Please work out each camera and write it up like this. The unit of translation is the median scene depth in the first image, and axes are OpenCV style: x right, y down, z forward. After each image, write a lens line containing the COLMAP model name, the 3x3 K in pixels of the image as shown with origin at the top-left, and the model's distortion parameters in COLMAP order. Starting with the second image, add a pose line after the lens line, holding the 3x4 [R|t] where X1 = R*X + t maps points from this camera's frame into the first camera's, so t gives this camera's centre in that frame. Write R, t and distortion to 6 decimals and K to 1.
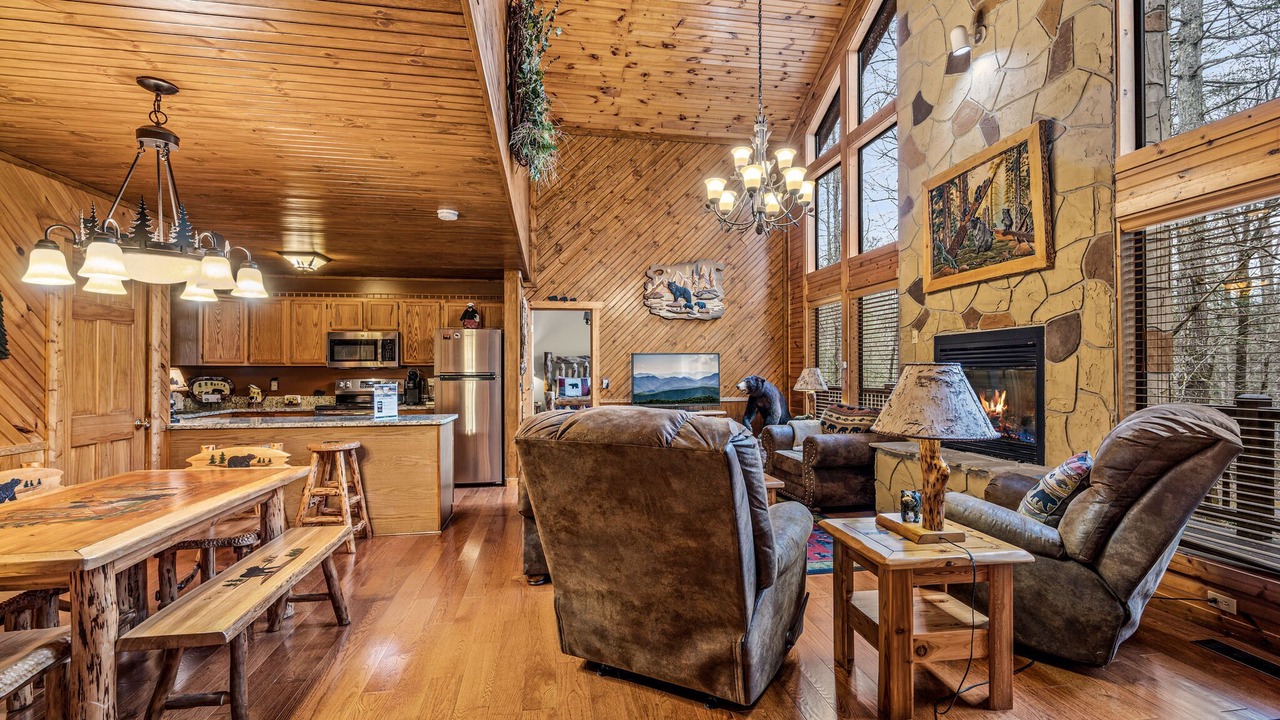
lens RADIAL K [[549.6, 0, 642.0], [0, 549.6, 367.5], [0, 0, 1]] dist [-0.001092, -0.000199]
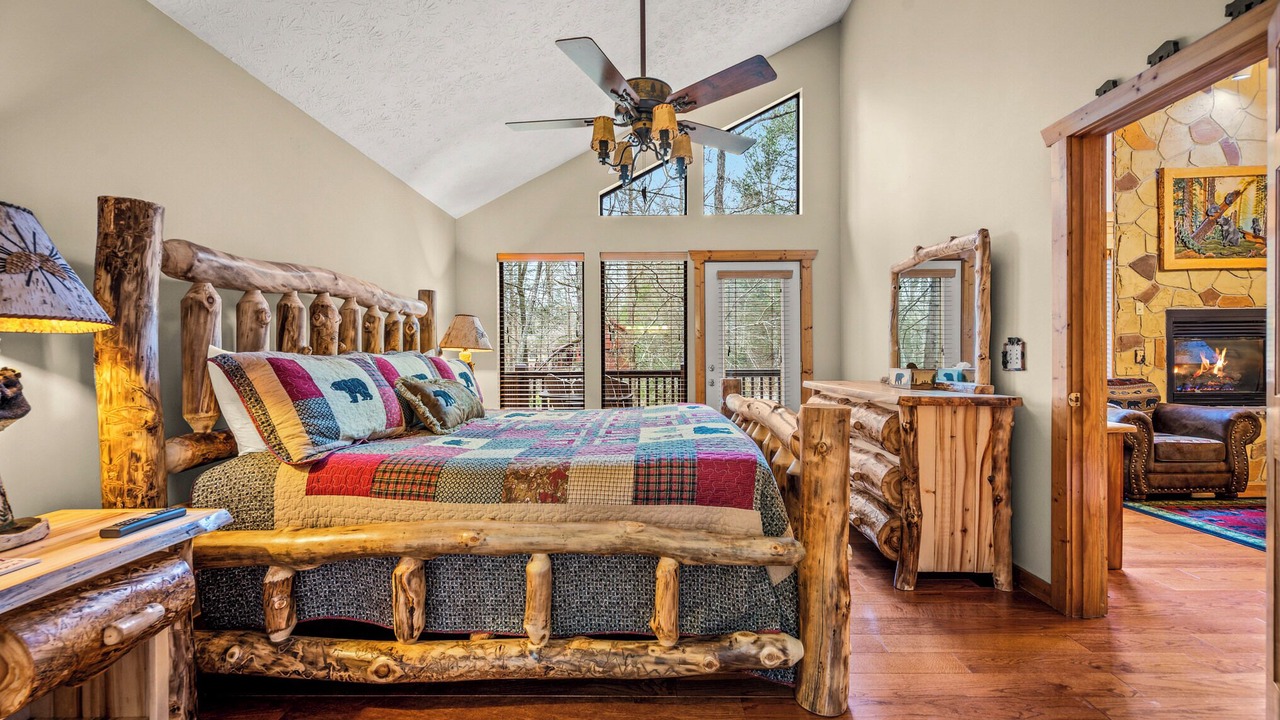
lens RADIAL K [[522.7, 0, 640.0], [0, 522.7, 360.0], [0, 0, 1]] dist [-0.002054, -0.000026]
pose [[0.182006, -0.003759, 0.983290, -0.531983], [0.000510, 0.999993, 0.003729, 0.031094], [-0.983297, -0.000178, 0.182006, 1.390603]]
